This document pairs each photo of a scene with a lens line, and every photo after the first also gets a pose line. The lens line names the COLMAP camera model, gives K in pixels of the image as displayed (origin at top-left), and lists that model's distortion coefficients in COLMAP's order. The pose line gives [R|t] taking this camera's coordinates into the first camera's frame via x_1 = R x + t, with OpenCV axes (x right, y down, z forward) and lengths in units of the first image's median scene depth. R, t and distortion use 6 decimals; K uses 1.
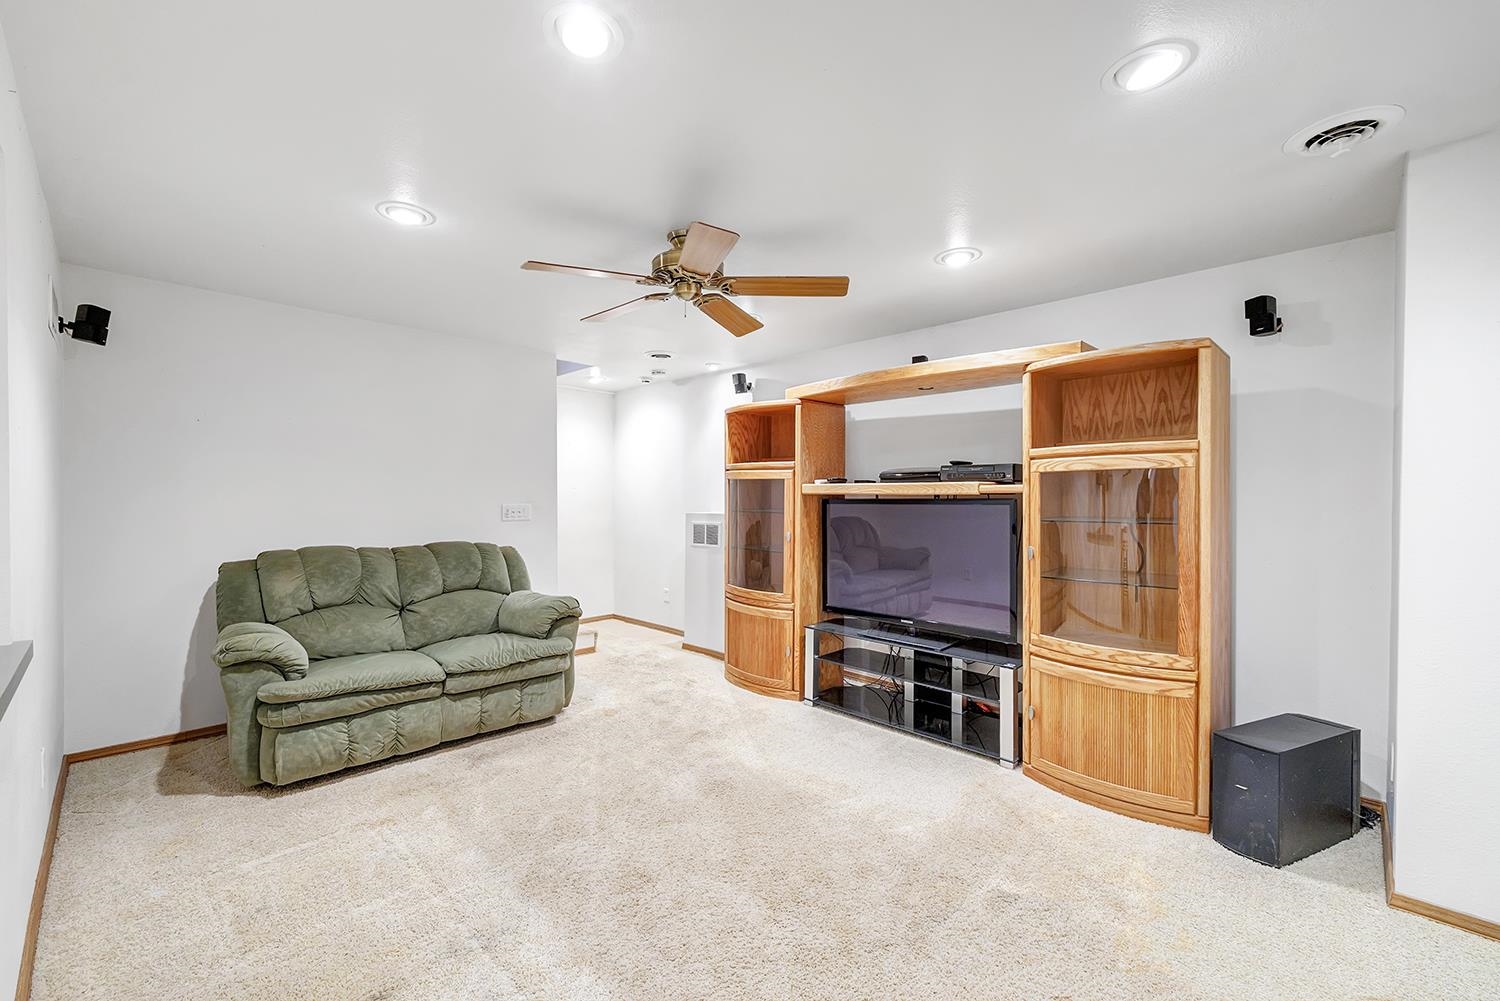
lens RADIAL K [[611.4, 0, 740.2], [0, 611.4, 495.3], [0, 0, 1]] dist [0.000710, 0.000414]
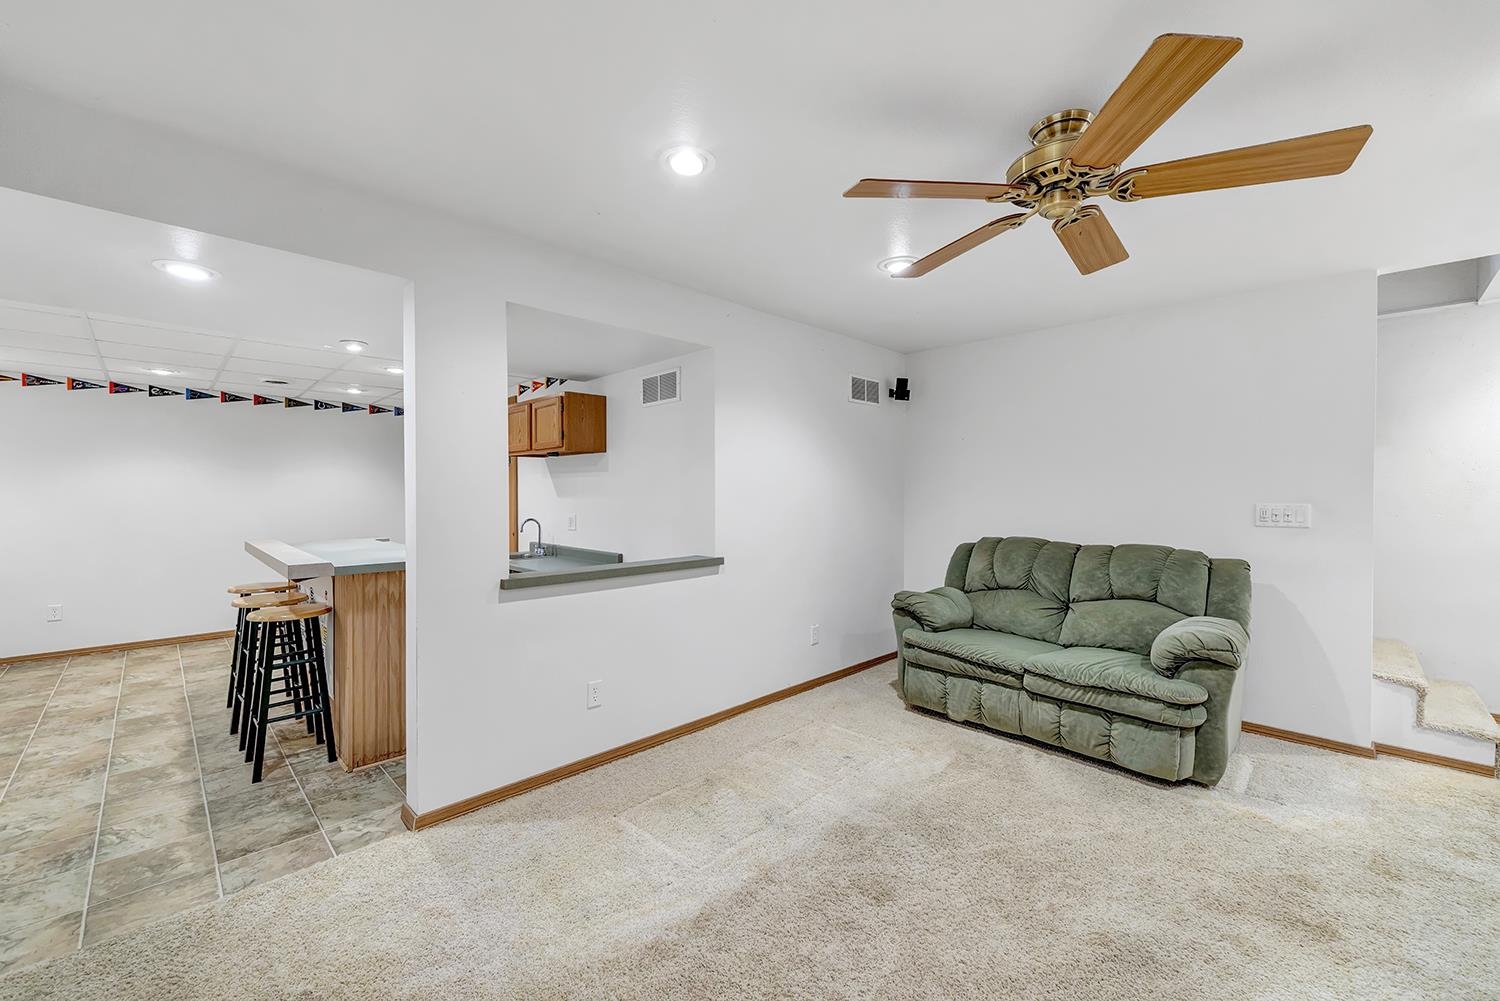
lens RADIAL K [[611.4, 0, 739.2], [0, 611.4, 501.8], [0, 0, 1]] dist [0.000710, 0.000414]
pose [[-0.029746, 0.007222, -0.999531, 0.521651], [-0.000046, 0.999974, 0.007226, 0.009035], [0.999557, 0.000261, -0.029745, 0.541259]]
